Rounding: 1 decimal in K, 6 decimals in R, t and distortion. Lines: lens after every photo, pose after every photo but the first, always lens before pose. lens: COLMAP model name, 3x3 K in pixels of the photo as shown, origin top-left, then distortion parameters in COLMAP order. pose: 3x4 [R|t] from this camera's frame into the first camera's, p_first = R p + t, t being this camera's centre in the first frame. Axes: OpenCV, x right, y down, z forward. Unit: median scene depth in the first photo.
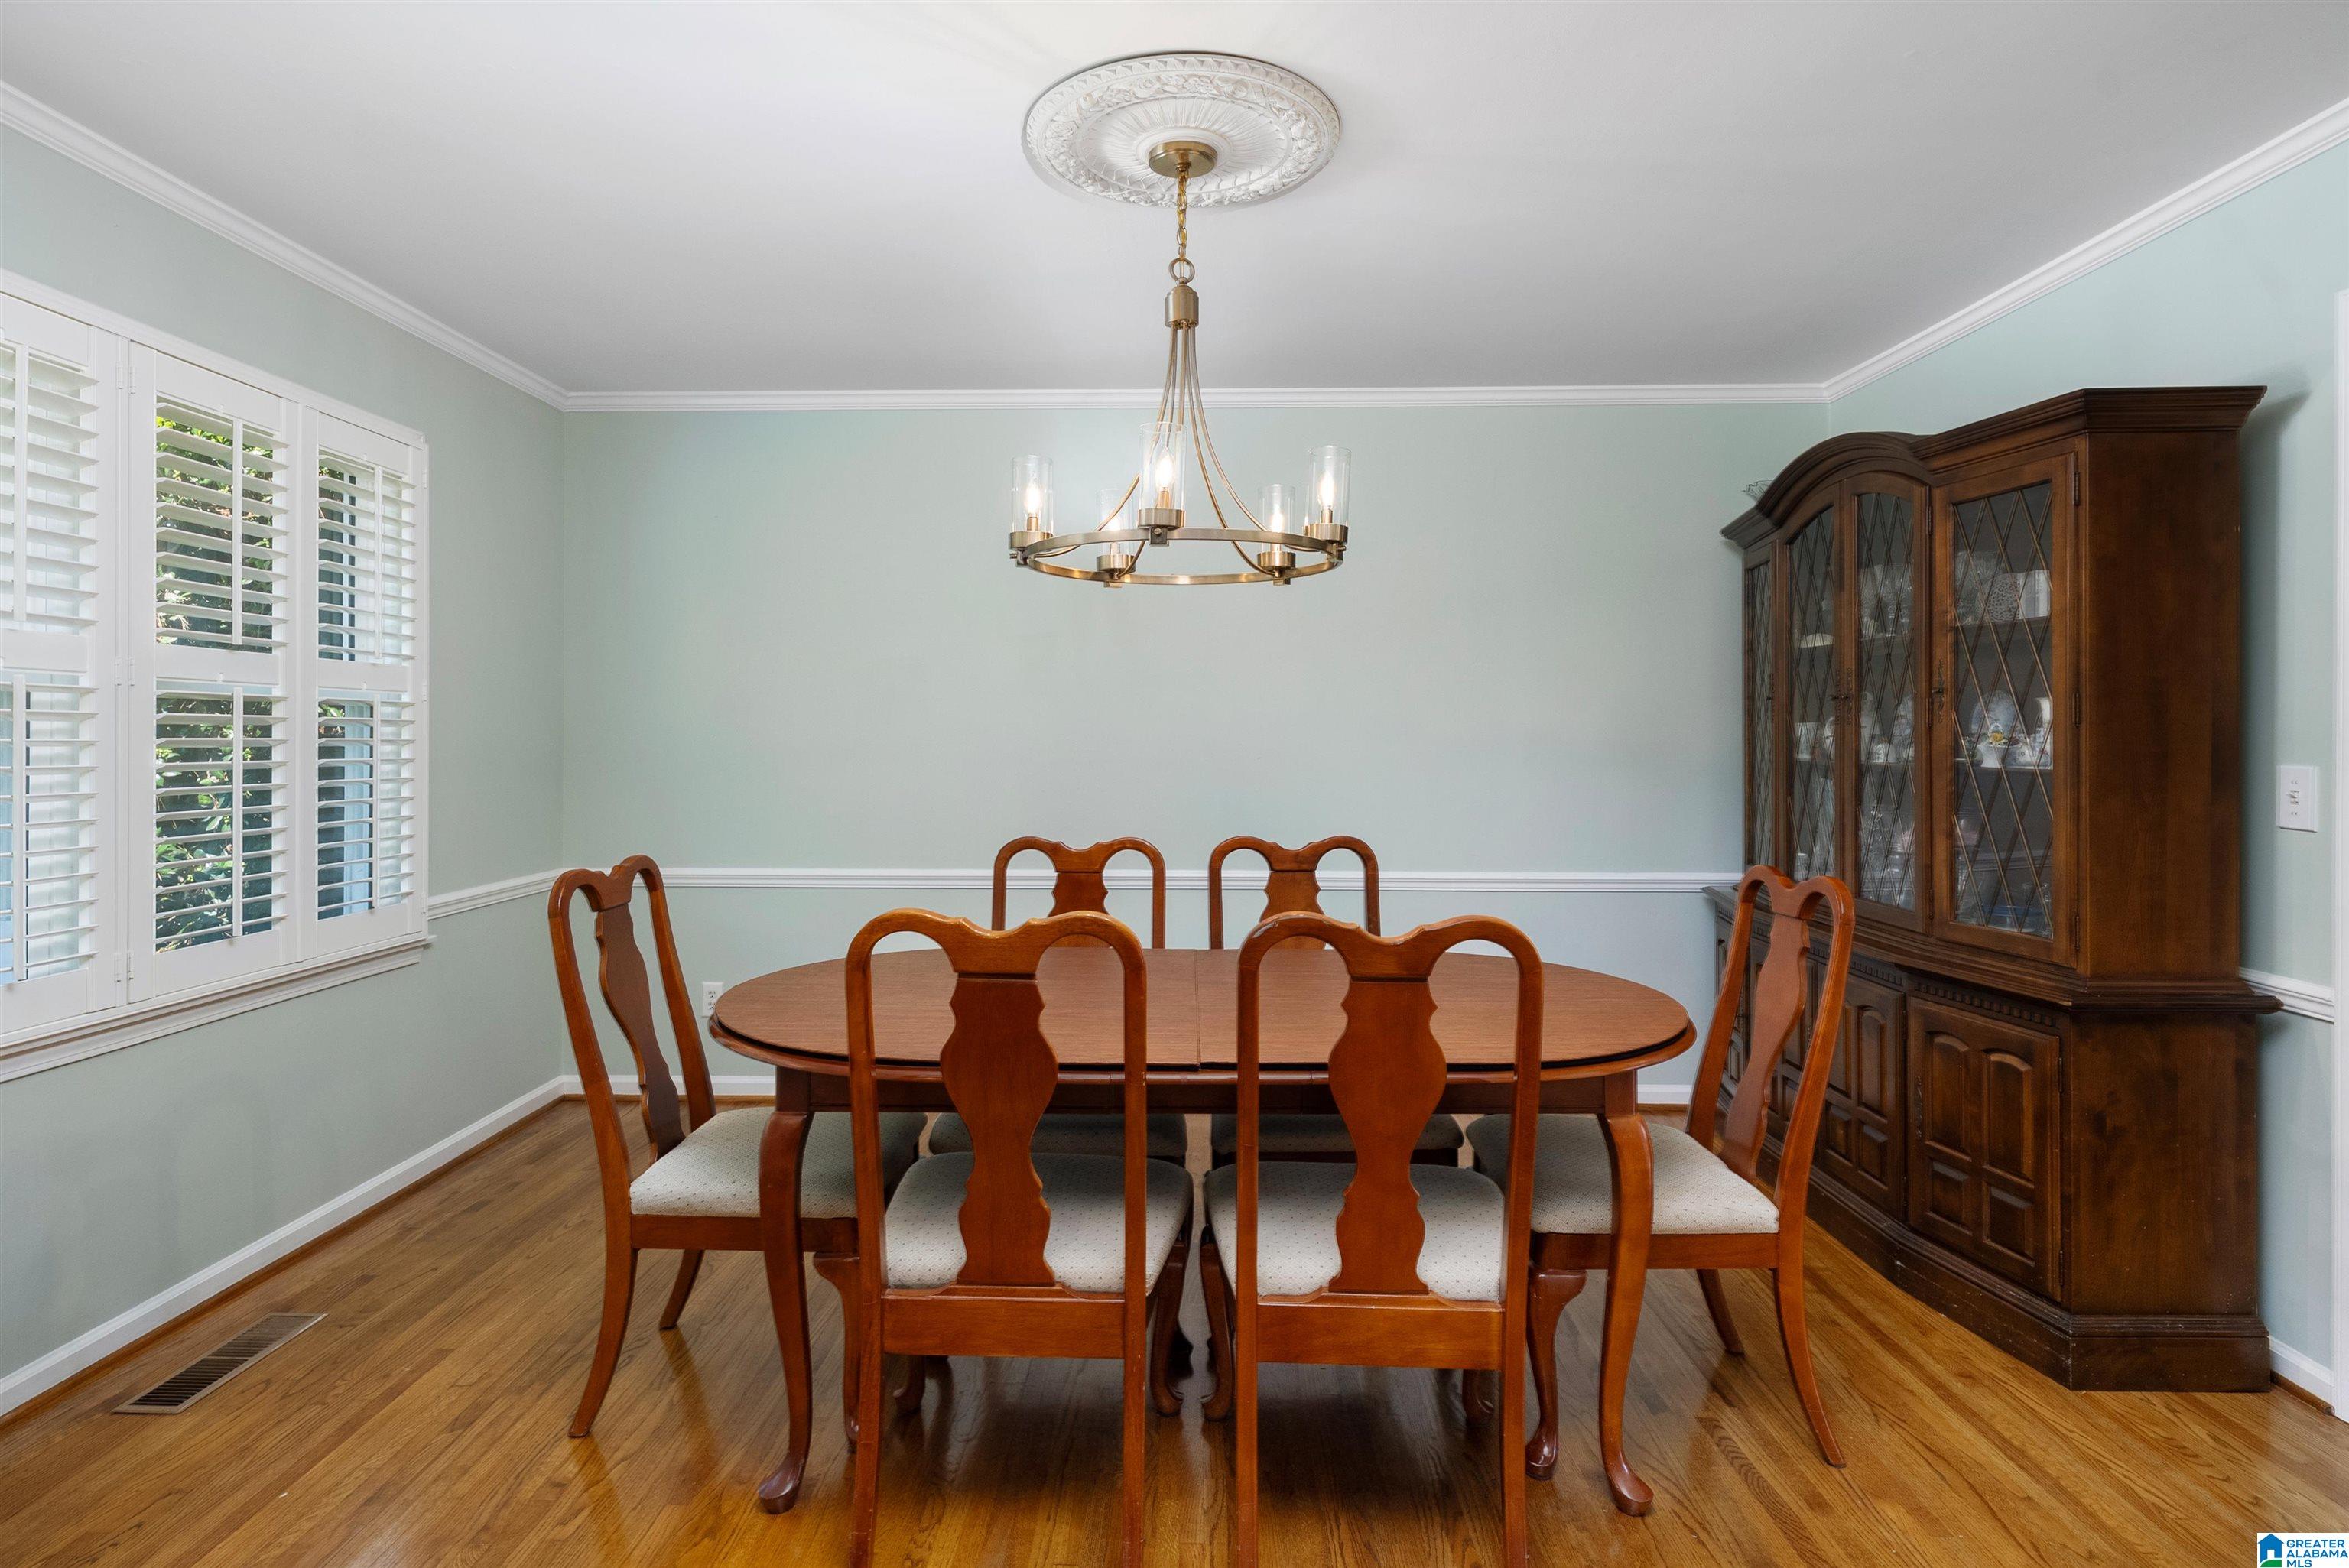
lens RADIAL K [[1224.6, 0, 1164.0], [0, 1224.6, 716.3], [0, 0, 1]] dist [0.006209, -0.001585]
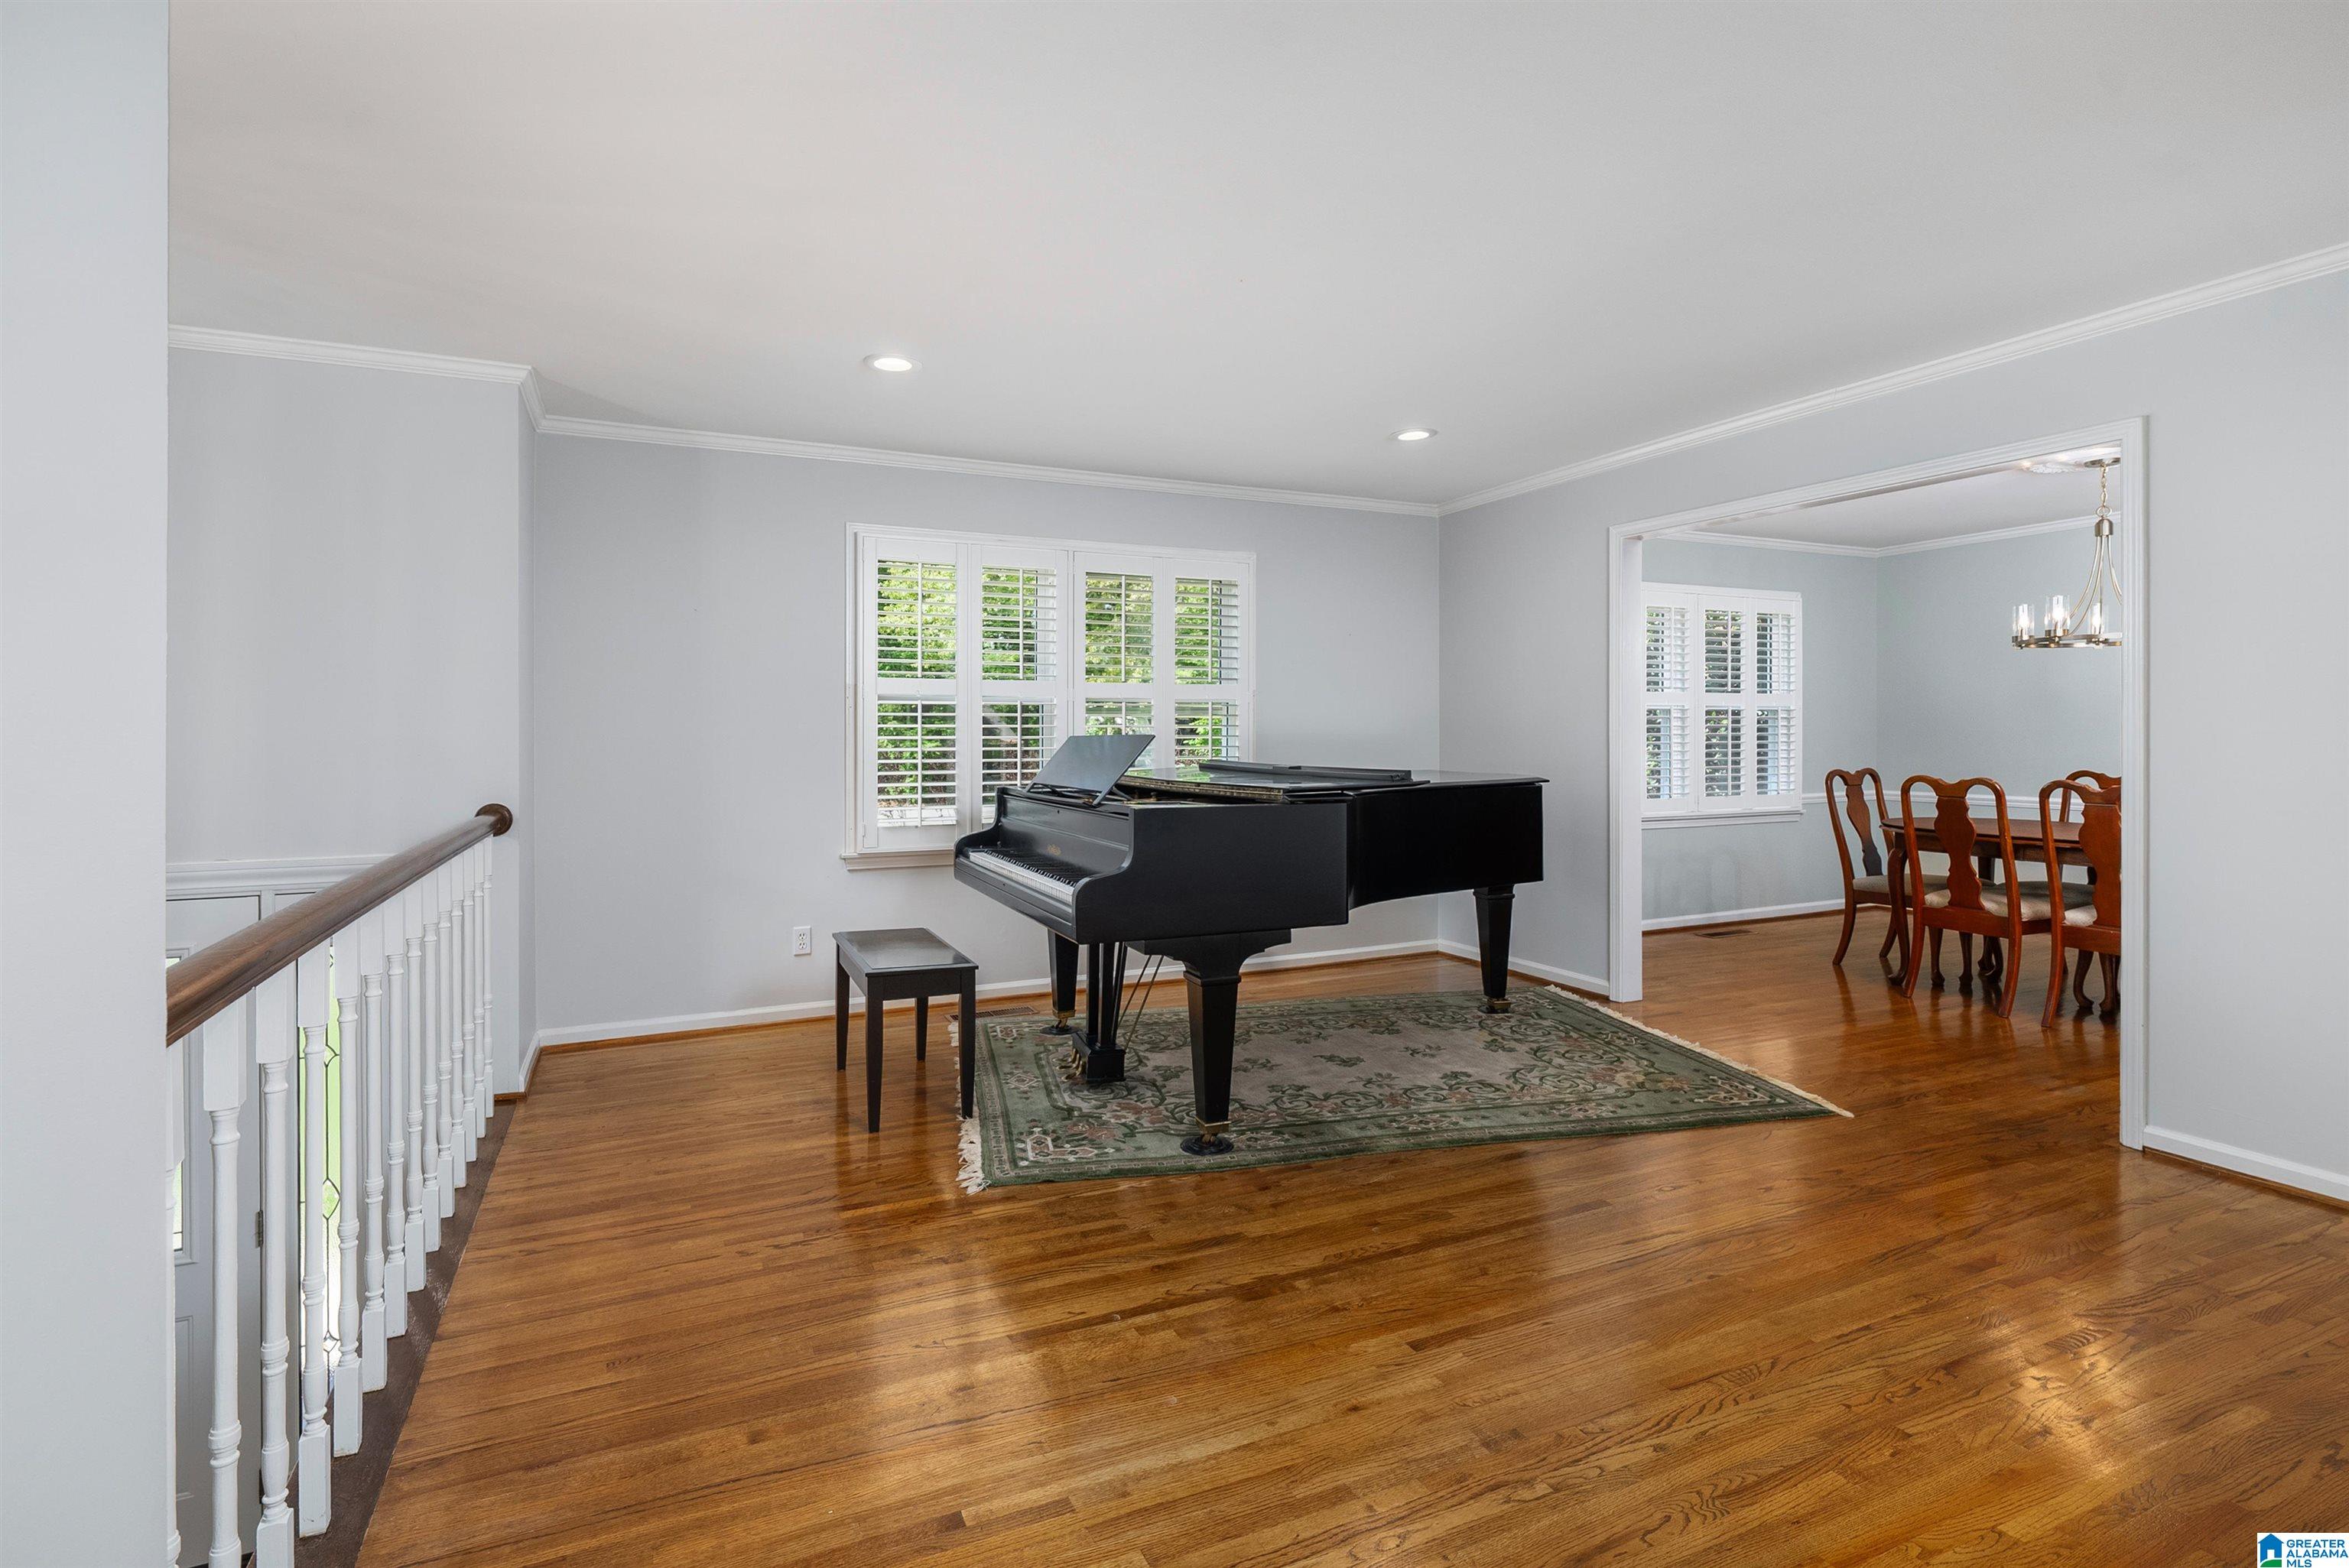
lens RADIAL K [[1134.2, 0, 1166.2], [0, 1134.2, 740.5], [0, 0, 1]] dist [0.002719, -0.000412]
pose [[0.452158, 0.004961, -0.891924, 1.006835], [0.009980, 0.999894, 0.010621, 0.015072], [0.891882, -0.013704, 0.452061, -1.361065]]
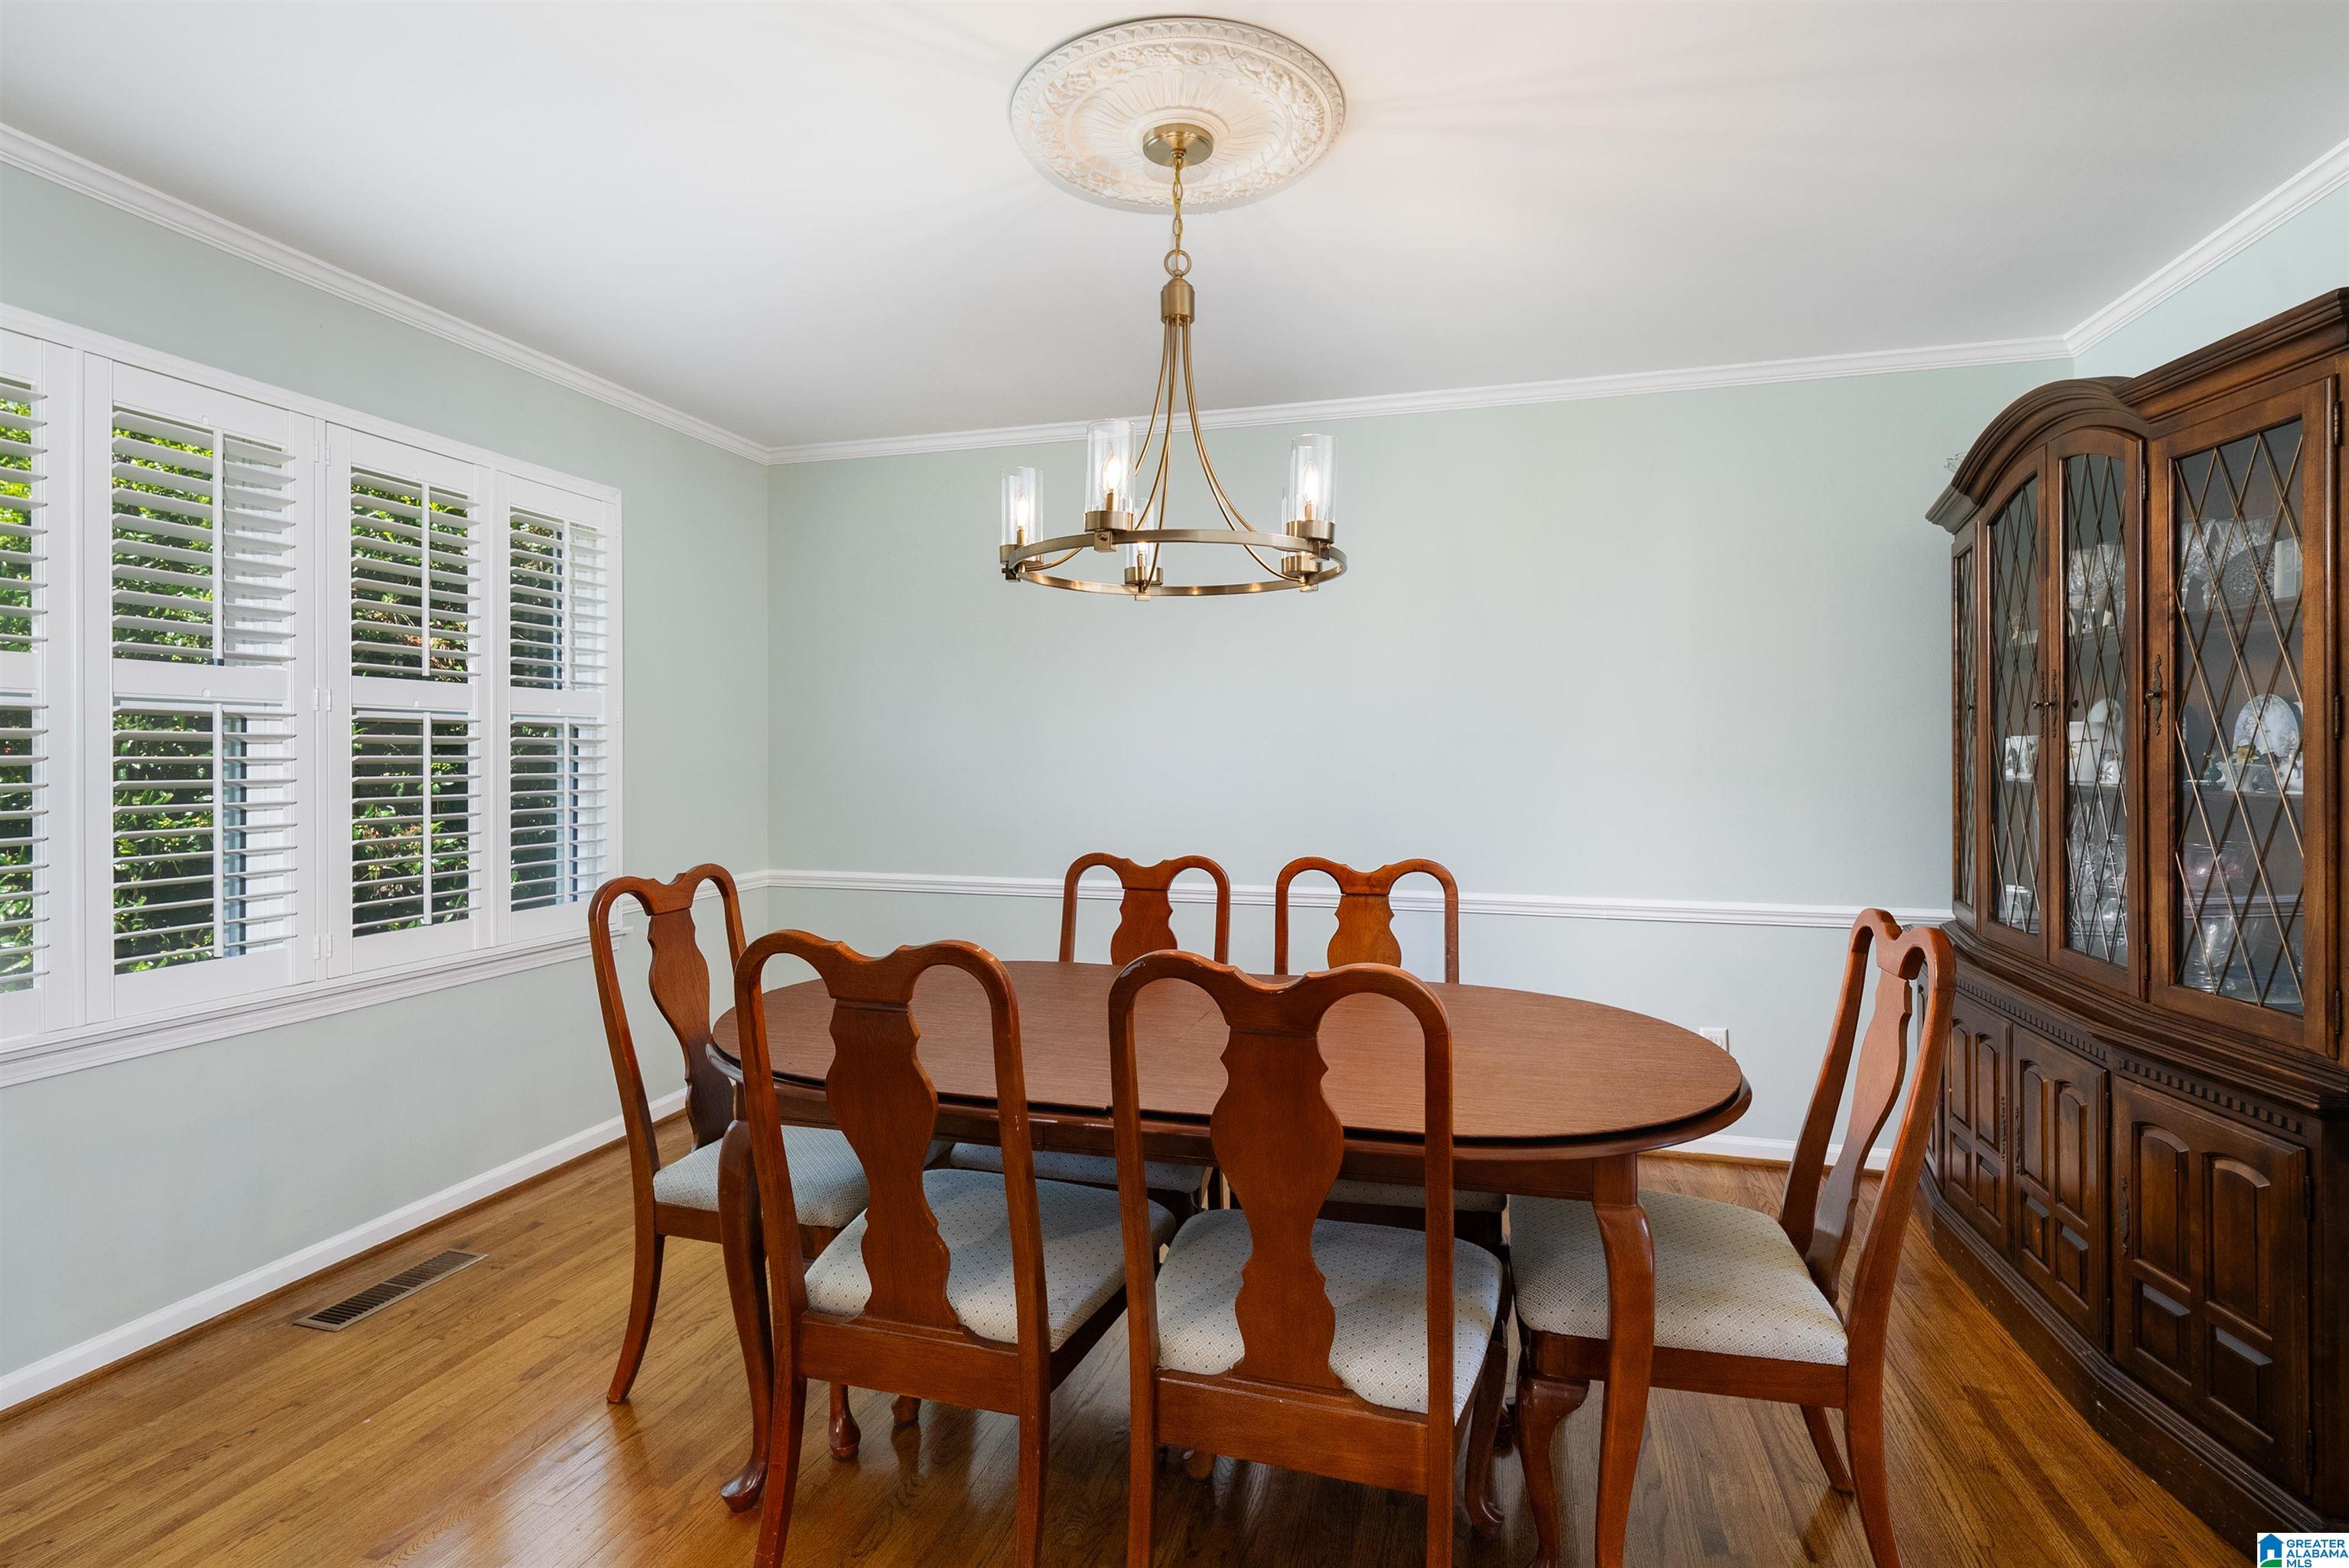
lens RADIAL K [[1134.2, 0, 1163.6], [0, 1134.2, 737.9], [0, 0, 1]] dist [0.002719, -0.000412]
pose [[0.968150, -0.004078, -0.250339, 0.203675], [0.005050, 0.999982, 0.003237, 0.001743], [0.250321, -0.004398, 0.968153, 0.132178]]
